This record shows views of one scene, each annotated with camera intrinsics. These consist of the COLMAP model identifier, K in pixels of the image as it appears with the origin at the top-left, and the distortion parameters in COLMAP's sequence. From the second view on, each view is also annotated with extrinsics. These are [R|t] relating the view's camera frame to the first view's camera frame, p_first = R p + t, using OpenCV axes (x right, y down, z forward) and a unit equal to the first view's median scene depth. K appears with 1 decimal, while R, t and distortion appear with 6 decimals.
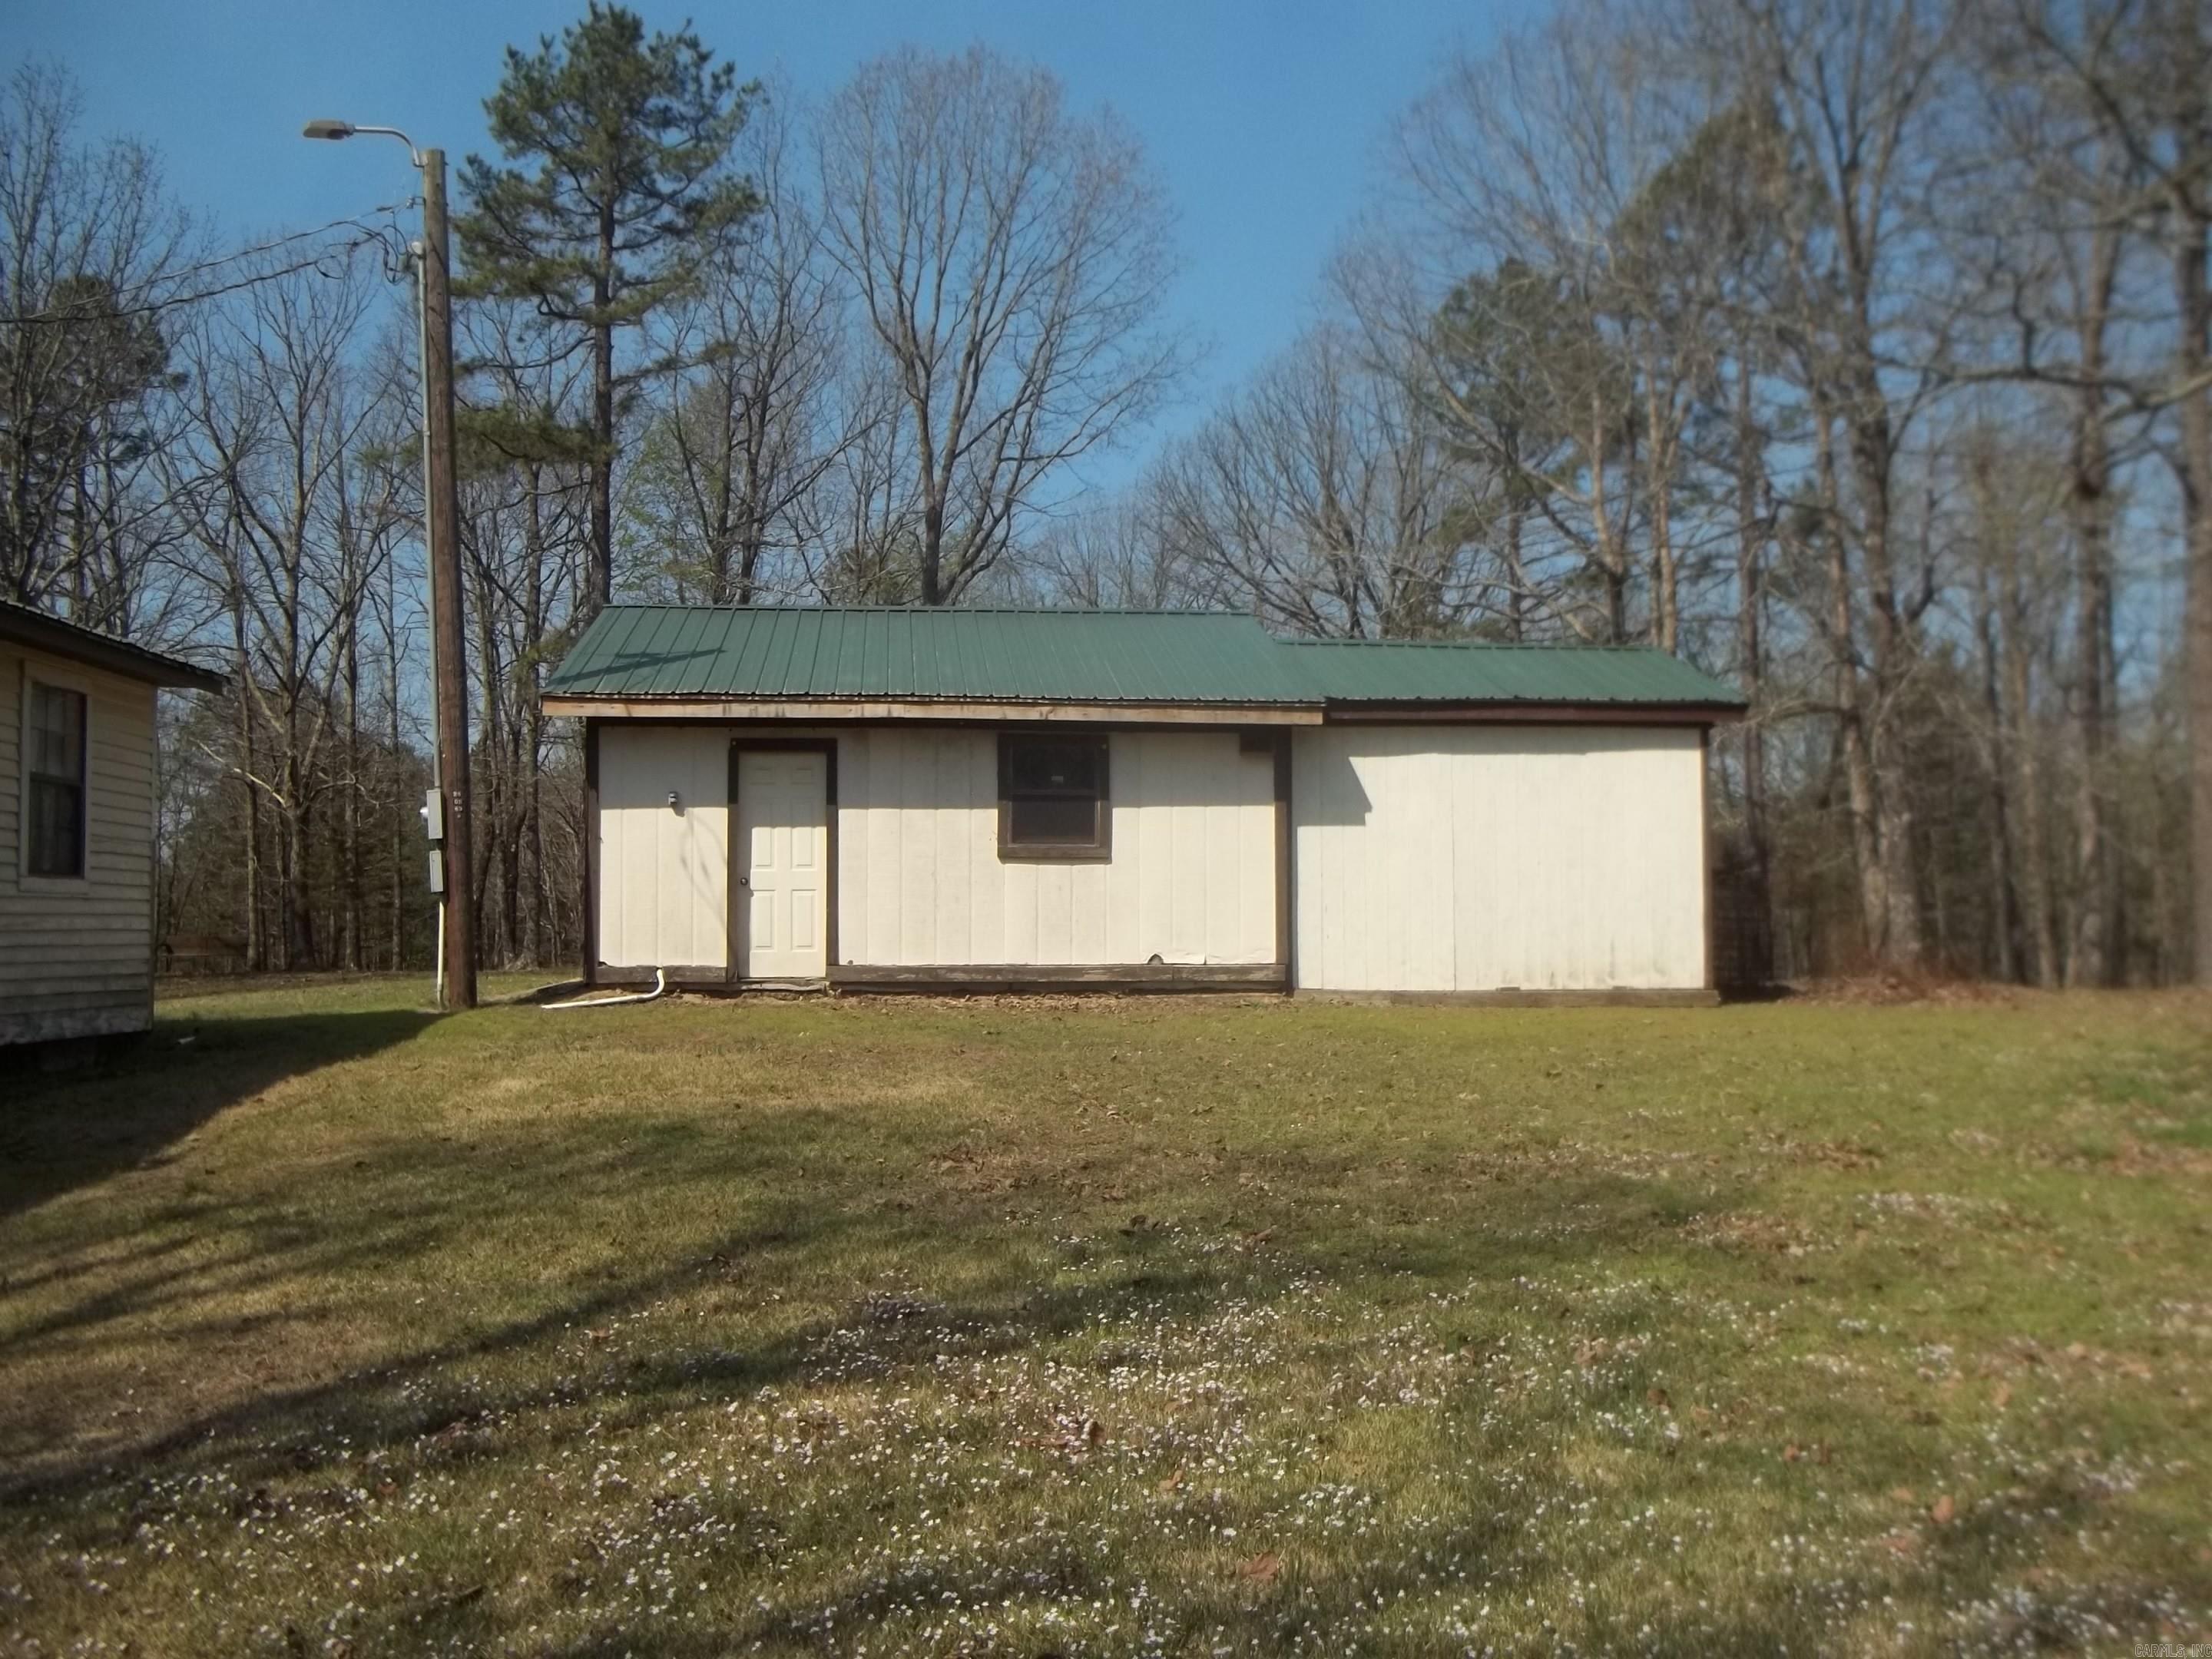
lens RADIAL K [[2141.3, 0, 1196.7], [0, 2141.3, 819.3], [0, 0, 1]] dist [-0.121740, 0.187093]
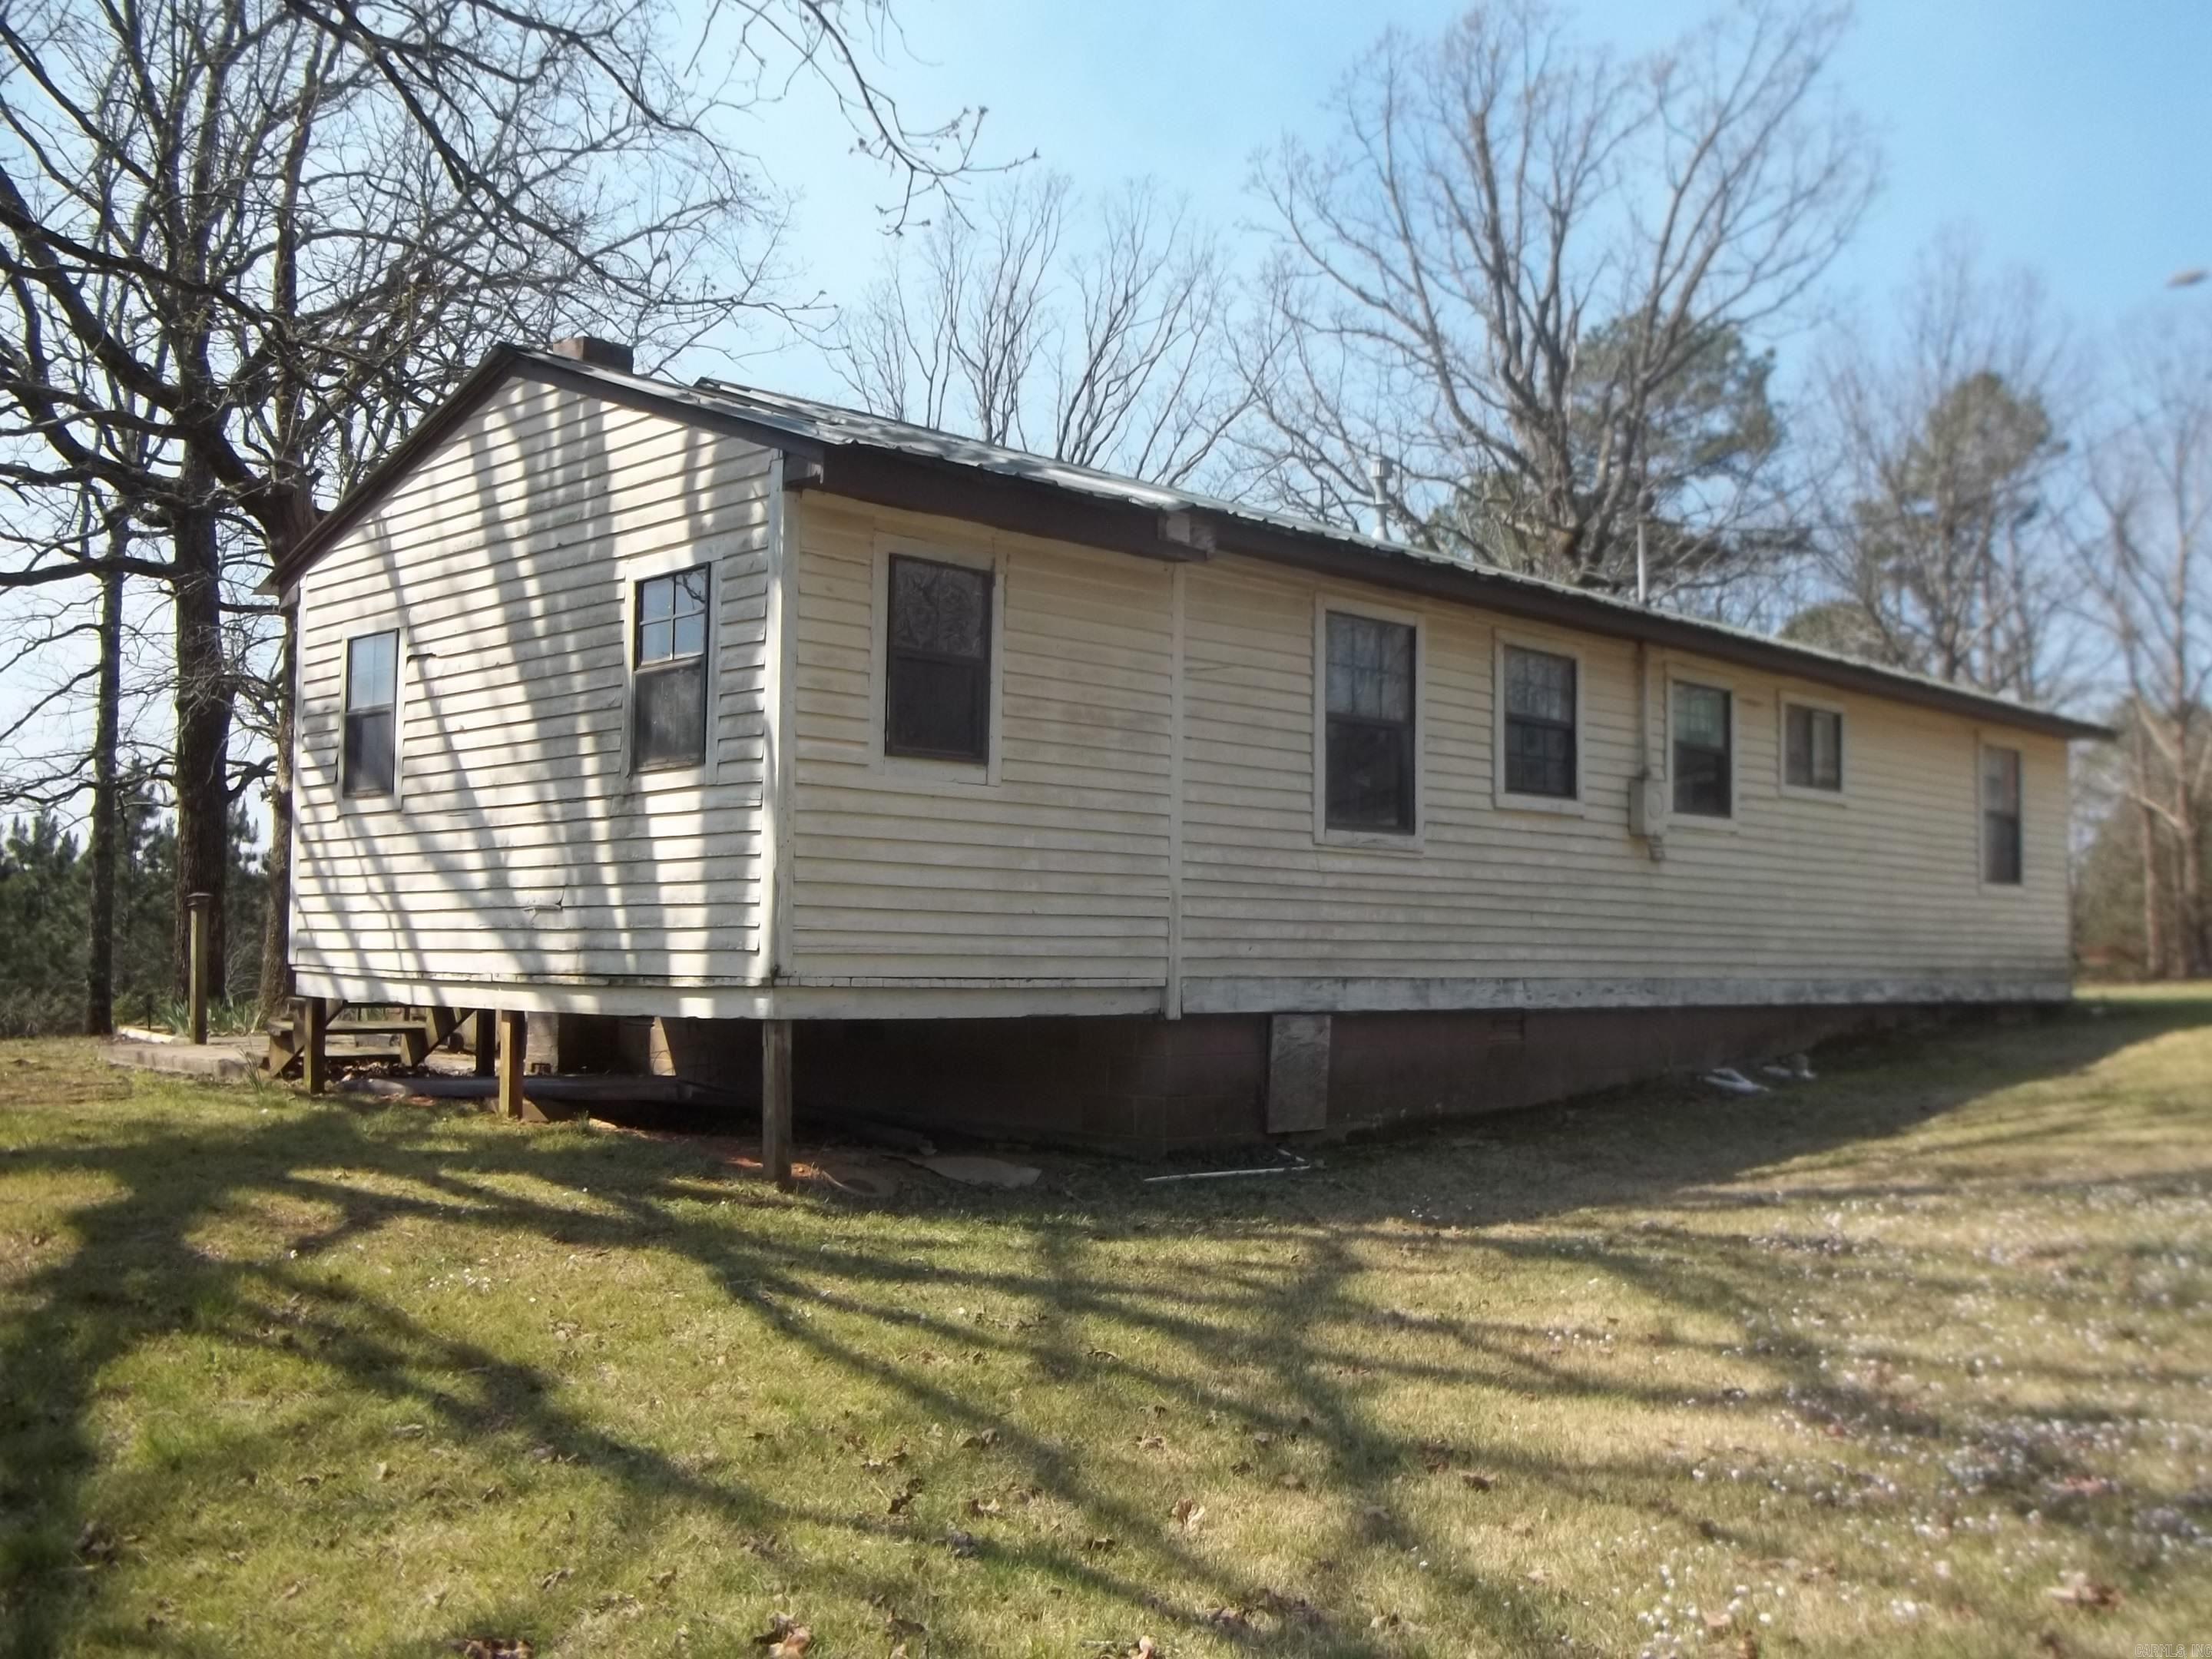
lens RADIAL K [[2141.3, 0, 1196.7], [0, 2141.3, 819.3], [0, 0, 1]] dist [-0.121740, 0.187093]
pose [[0.661327, -0.029815, -0.749505, 0.059808], [0.022202, 0.999550, -0.020172, 0.000482], [0.749769, -0.003300, 0.661691, -0.128242]]
